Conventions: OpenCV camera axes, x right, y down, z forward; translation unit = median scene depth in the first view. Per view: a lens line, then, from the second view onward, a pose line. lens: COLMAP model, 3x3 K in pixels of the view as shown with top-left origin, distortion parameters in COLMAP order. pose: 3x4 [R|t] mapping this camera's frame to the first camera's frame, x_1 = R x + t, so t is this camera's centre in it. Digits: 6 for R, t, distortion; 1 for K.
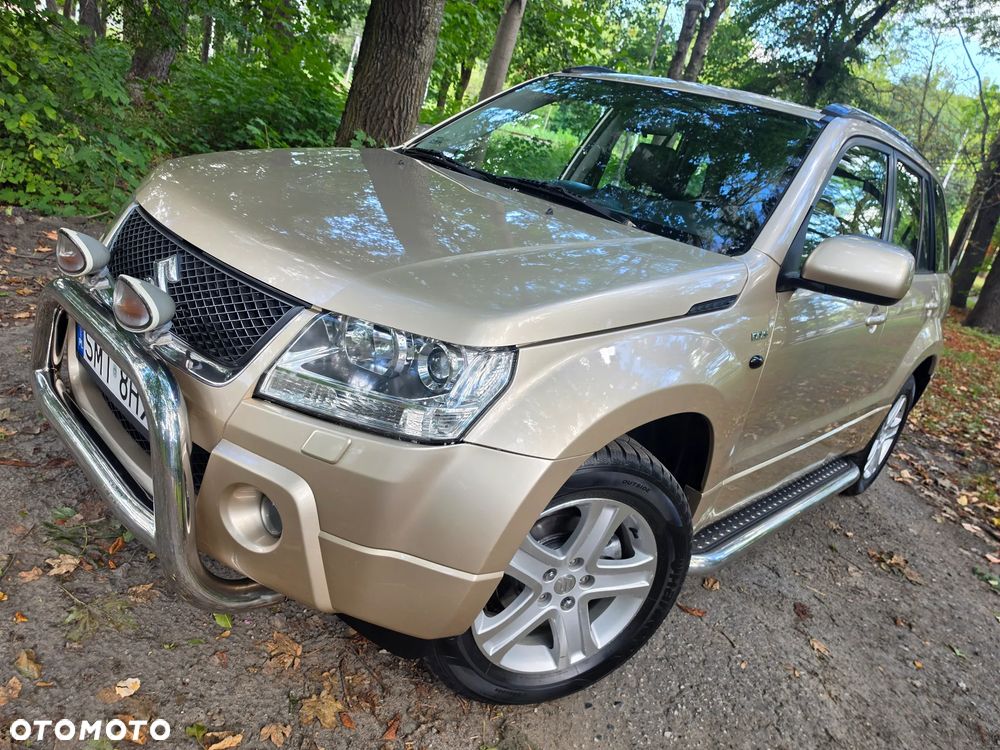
lens RADIAL K [[683.4, 0, 496.6], [0, 683.4, 378.0], [0, 0, 1]] dist [0.065952, -0.081260]
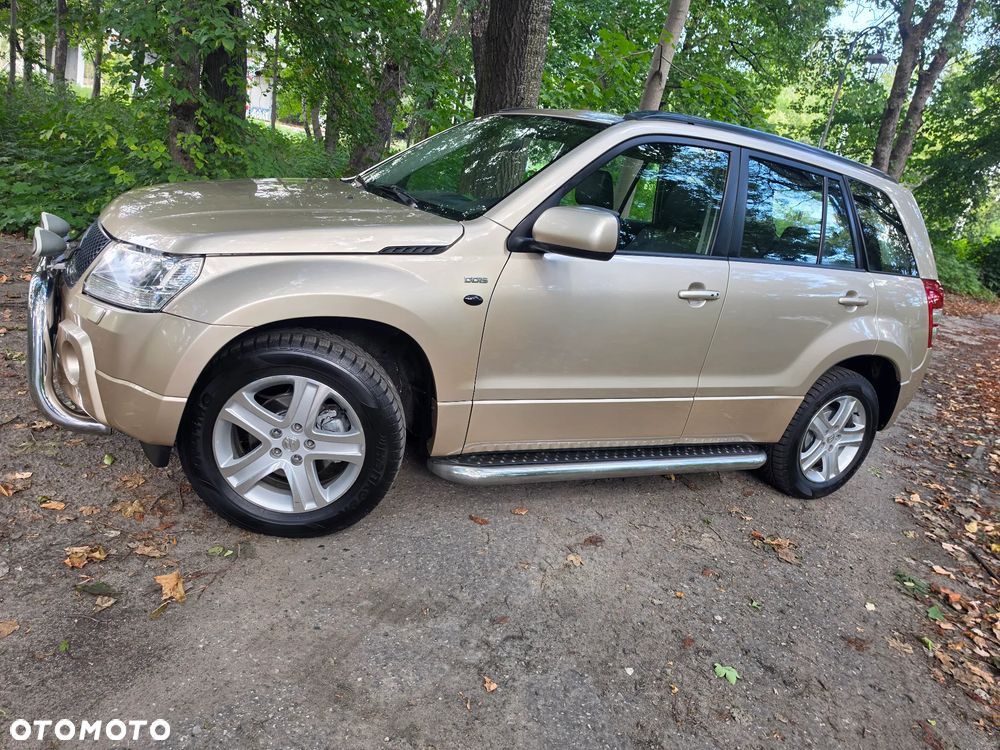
lens RADIAL K [[683.4, 0, 496.6], [0, 683.4, 378.0], [0, 0, 1]] dist [0.065952, -0.081260]
pose [[0.948297, 0.023412, -0.316520, 0.799869], [-0.058036, 0.993252, -0.100408, 0.240660], [0.312033, 0.113587, 0.943257, -0.178117]]
